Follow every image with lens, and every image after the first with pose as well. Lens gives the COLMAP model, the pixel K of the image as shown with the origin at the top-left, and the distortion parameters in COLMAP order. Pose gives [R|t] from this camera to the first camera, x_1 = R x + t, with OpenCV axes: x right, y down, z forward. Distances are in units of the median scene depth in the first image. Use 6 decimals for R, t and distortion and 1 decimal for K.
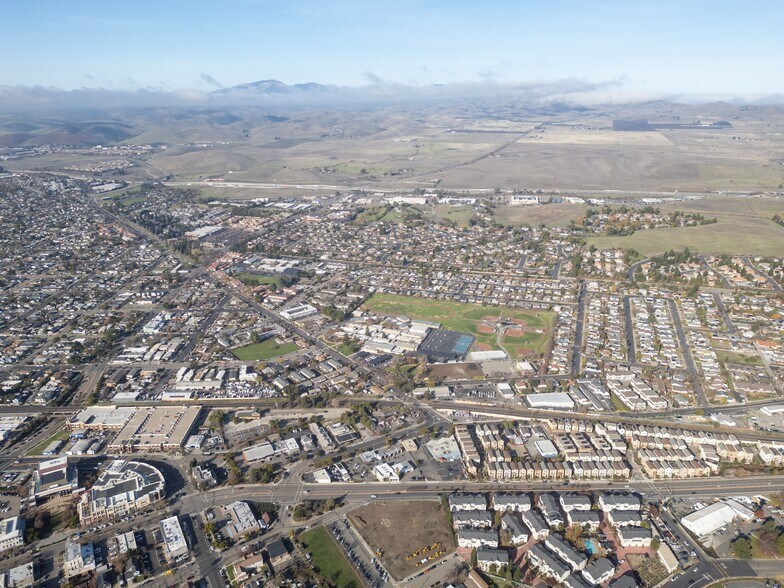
lens RADIAL K [[548.0, 0, 392.0], [0, 548.0, 294.0], [0, 0, 1]] dist [0.091024, -0.090549]
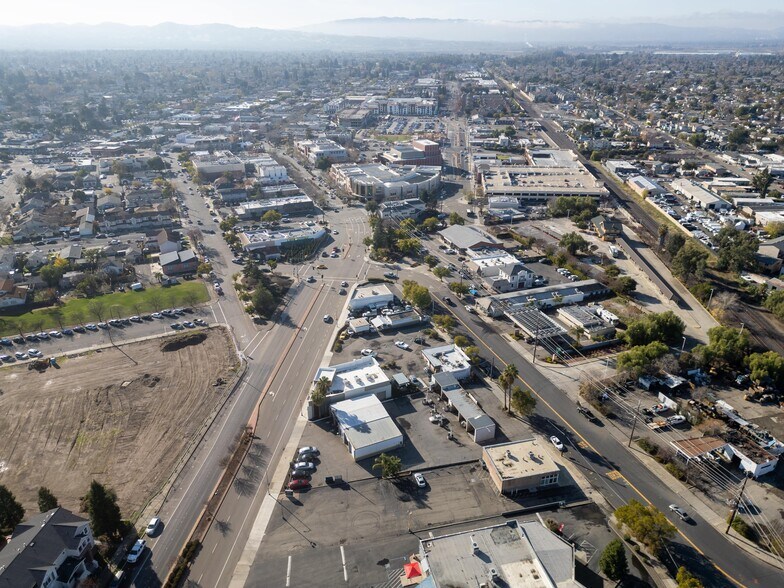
lens RADIAL K [[548.0, 0, 392.0], [0, 548.0, 294.0], [0, 0, 1]] dist [0.091024, -0.090549]
pose [[-0.126952, 0.417489, -0.899770, 0.219863], [-0.340121, 0.833793, 0.434864, 0.144637], [0.931773, 0.361238, 0.036145, 0.961345]]
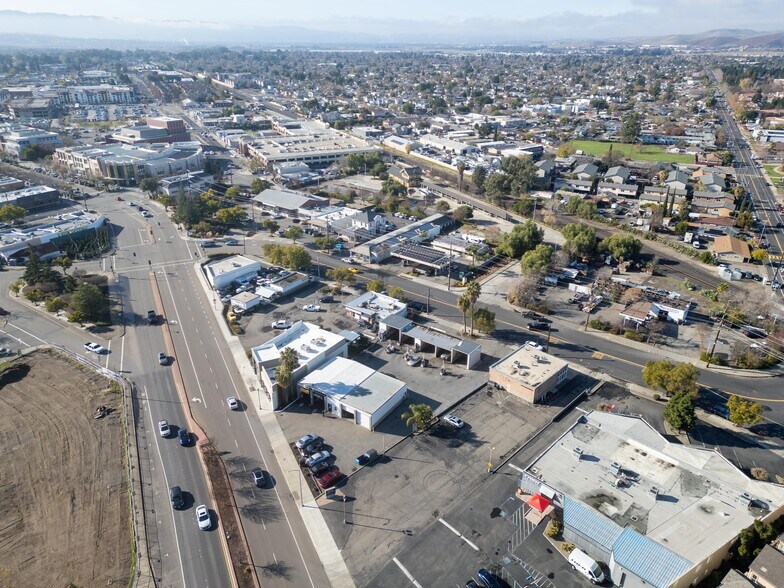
lens RADIAL K [[548.0, 0, 392.0], [0, 548.0, 294.0], [0, 0, 1]] dist [0.091024, -0.090549]
pose [[0.417682, 0.379803, -0.825404, 0.179416], [-0.313517, 0.912892, 0.261410, 0.218938], [0.852789, 0.149592, 0.500373, 0.885429]]
